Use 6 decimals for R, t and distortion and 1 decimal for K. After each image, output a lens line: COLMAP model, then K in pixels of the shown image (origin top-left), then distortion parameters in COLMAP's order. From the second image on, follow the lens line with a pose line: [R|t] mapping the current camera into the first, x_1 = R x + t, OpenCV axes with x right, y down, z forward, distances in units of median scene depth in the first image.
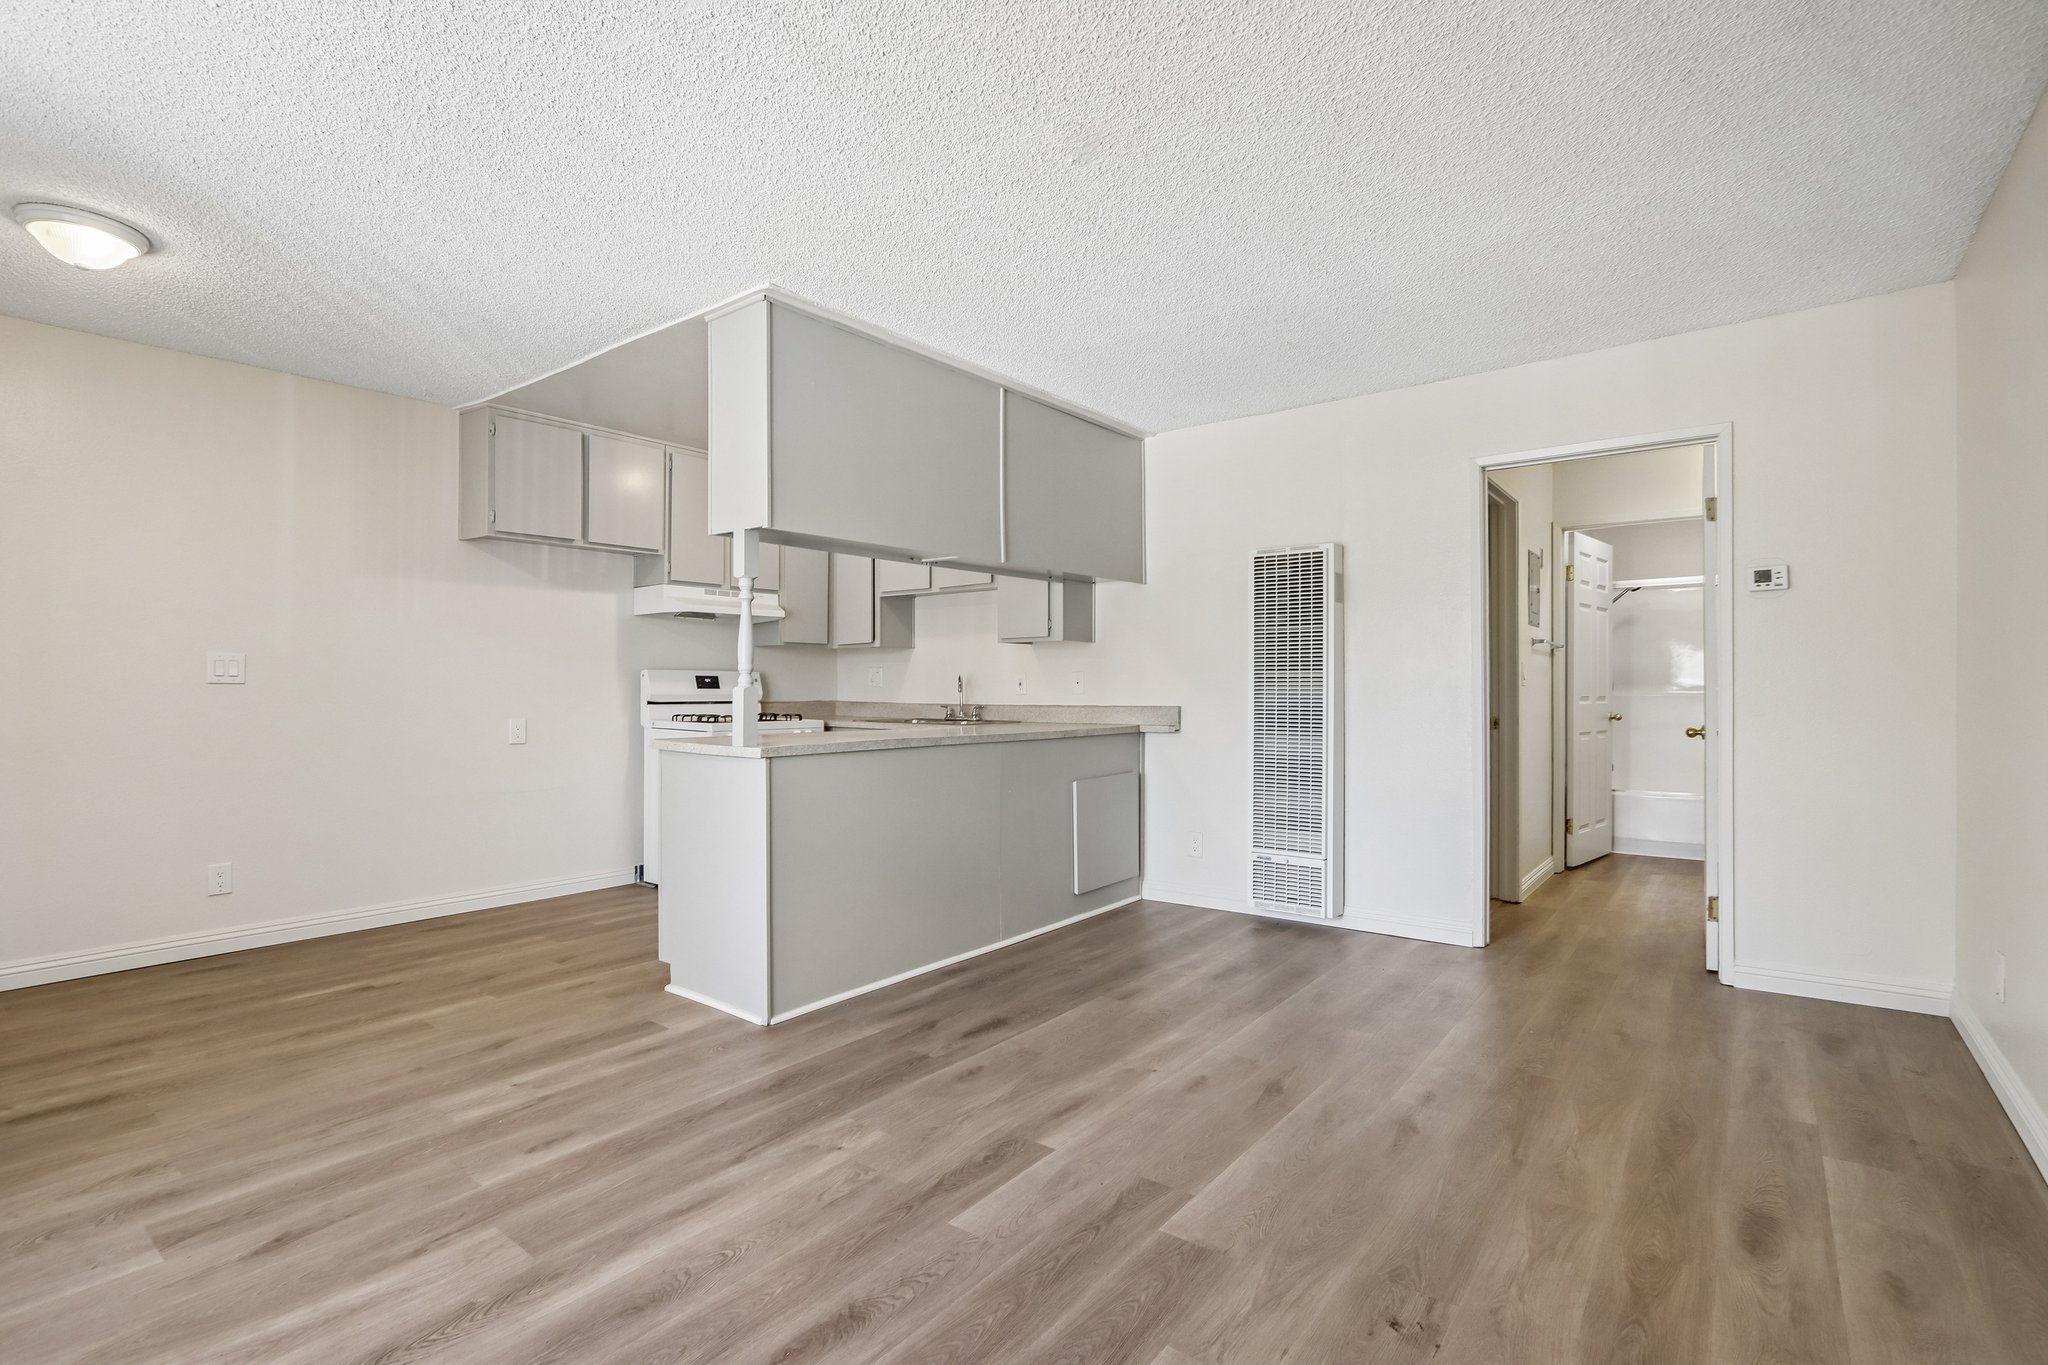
lens RADIAL K [[968.1, 0, 1003.1], [0, 968.1, 693.7], [0, 0, 1]] dist [-0.003819, -0.000659]
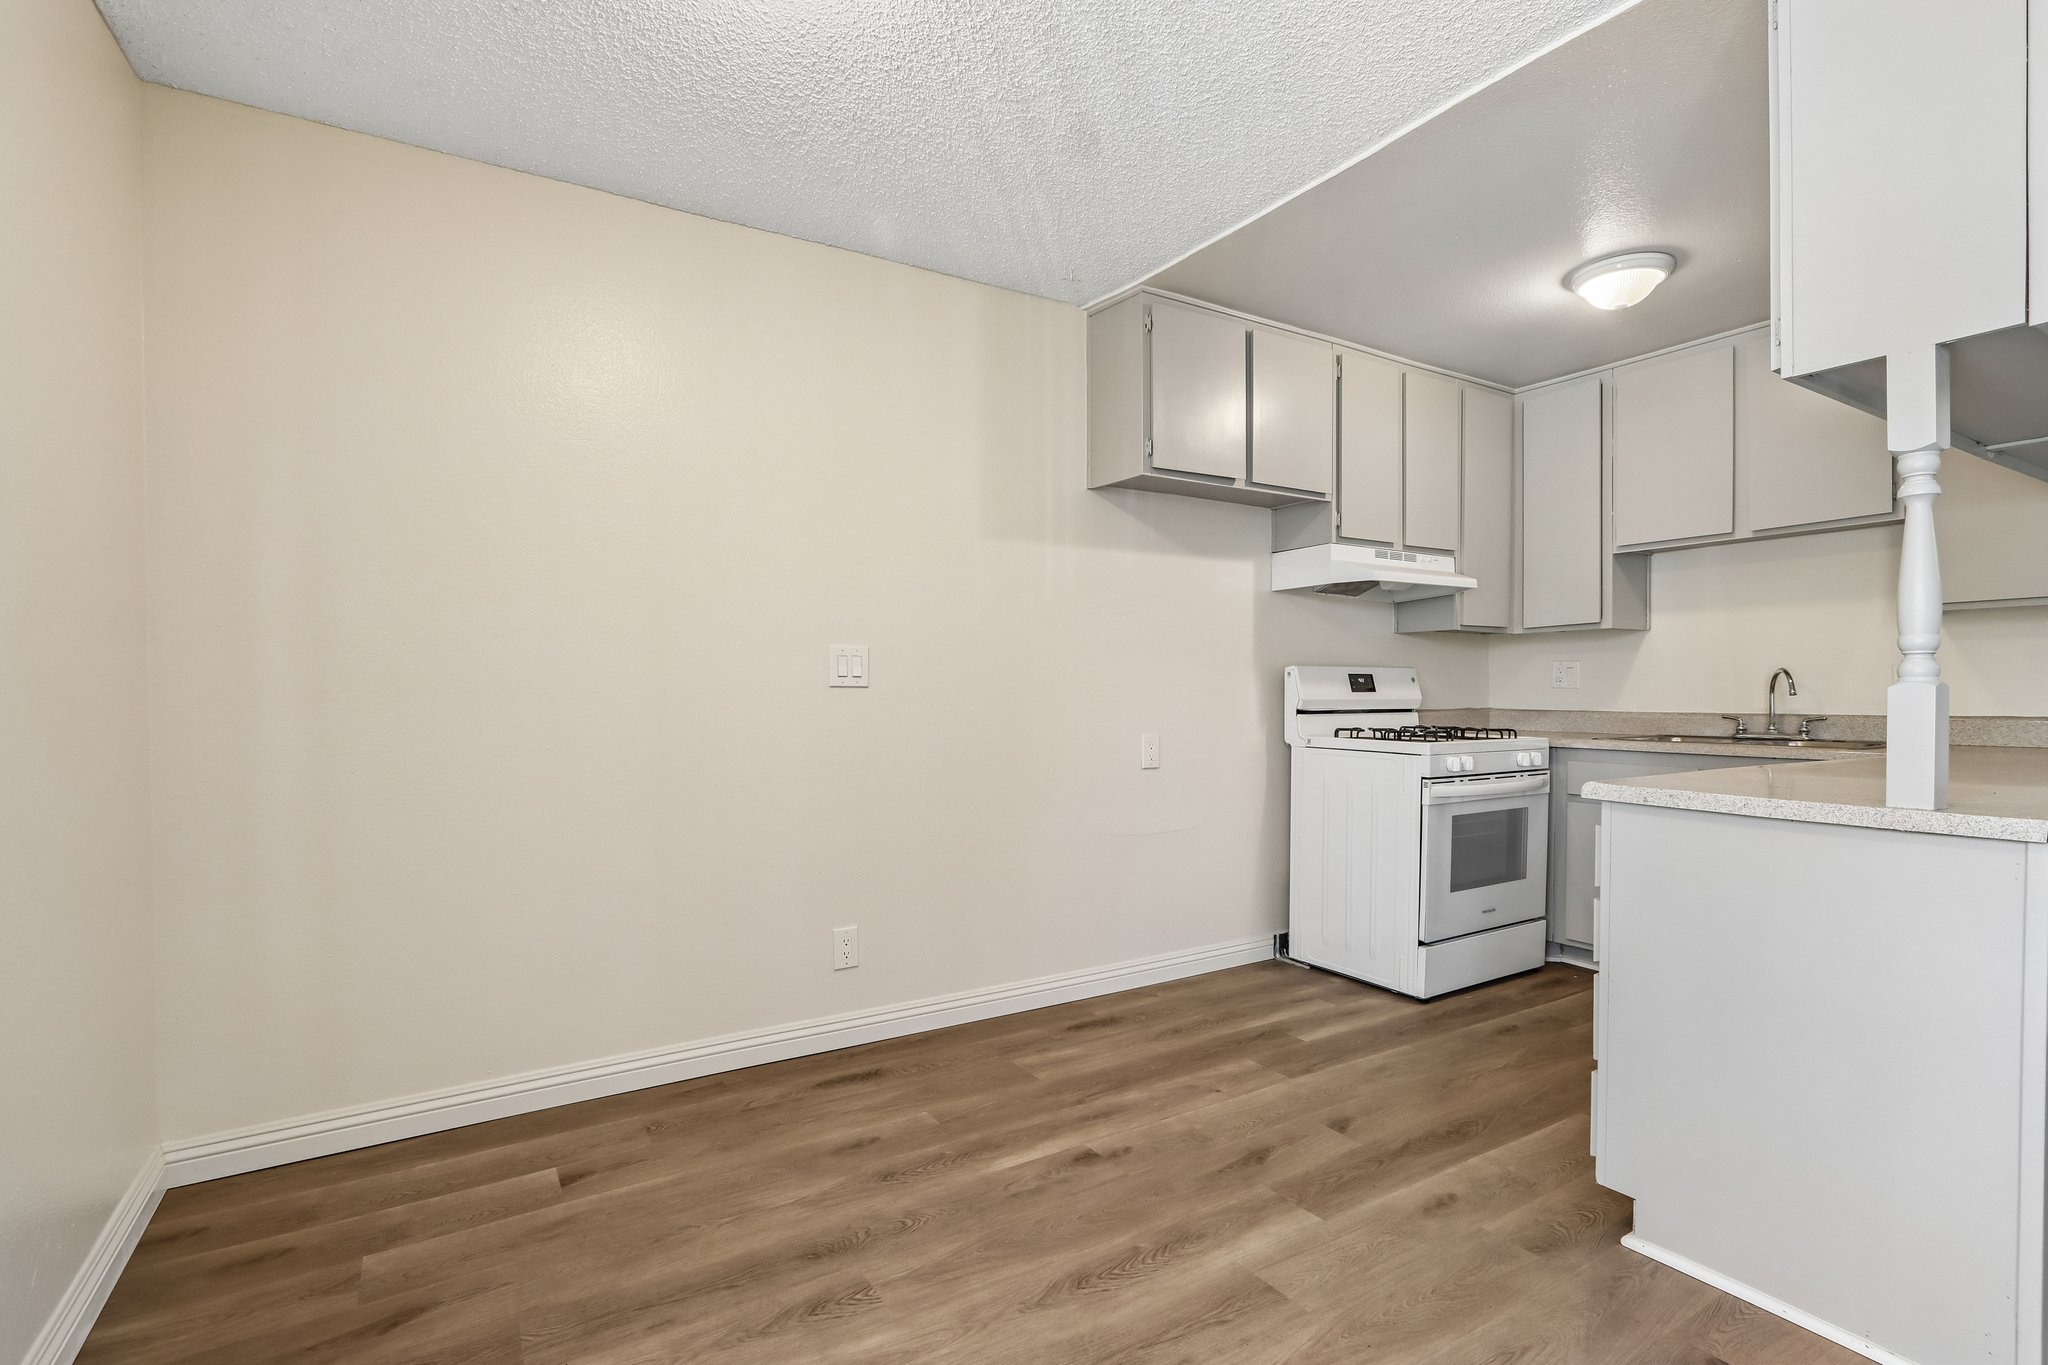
lens RADIAL K [[974.9, 0, 1016.9], [0, 974.9, 712.6], [0, 0, 1]] dist [-0.011584, 0.000265]
pose [[0.941749, 0.001340, -0.336315, -0.449843], [0.003273, 0.999908, 0.013149, 0.000020], [0.336301, -0.013484, 0.941658, 0.348682]]
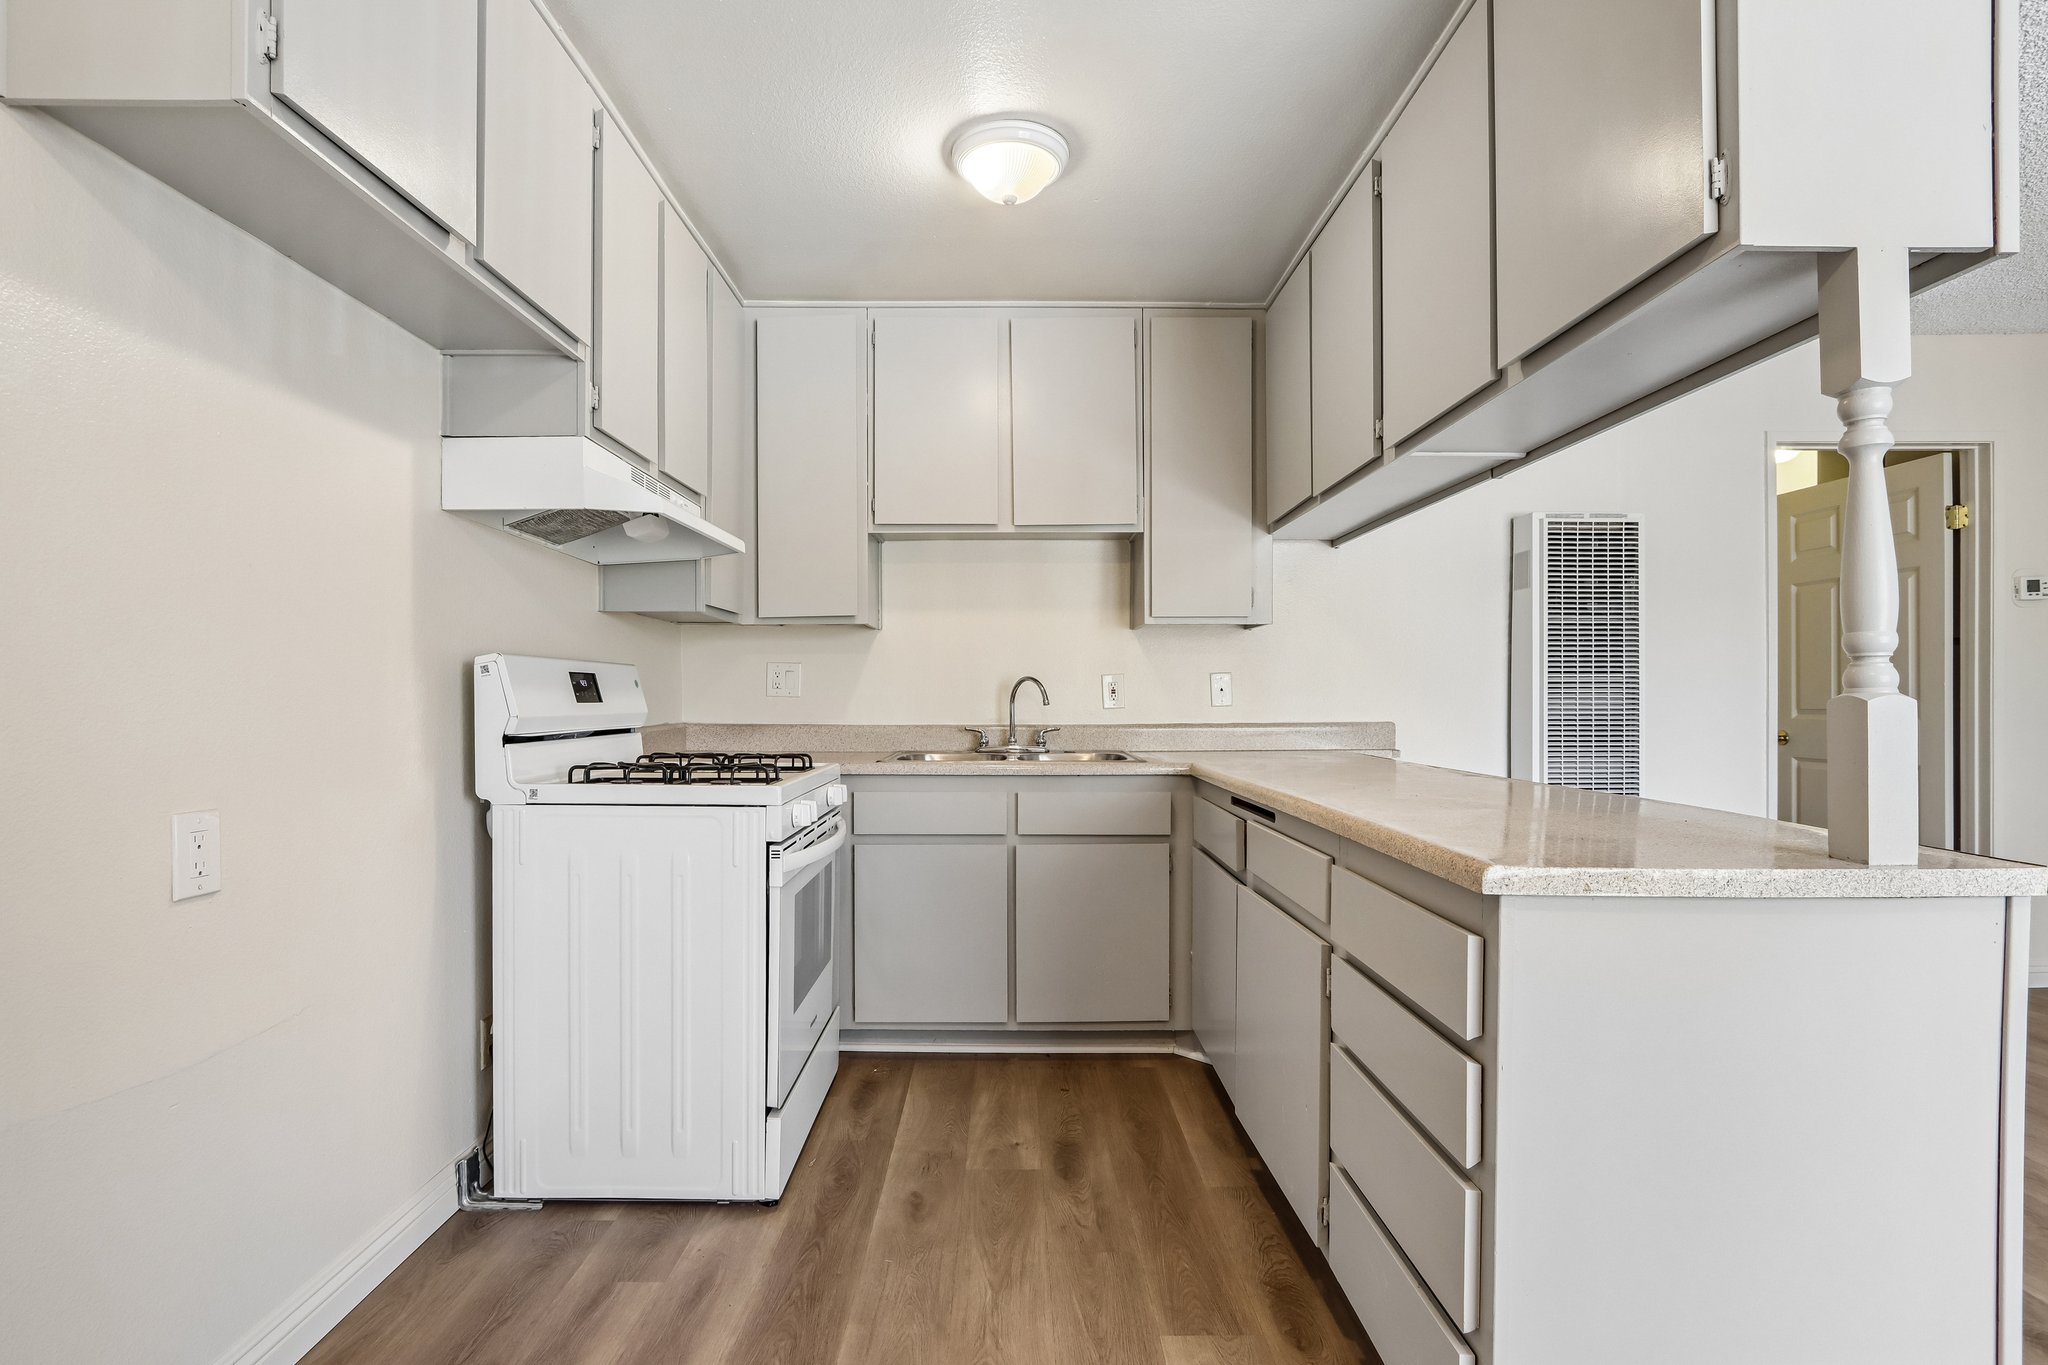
lens RADIAL K [[974.9, 0, 1016.9], [0, 974.9, 712.6], [0, 0, 1]] dist [-0.011584, 0.000265]
pose [[0.778134, -0.013293, 0.627958, -0.635471], [0.007179, 0.999899, 0.012270, -0.006405], [-0.628058, -0.005040, 0.778150, 0.800223]]
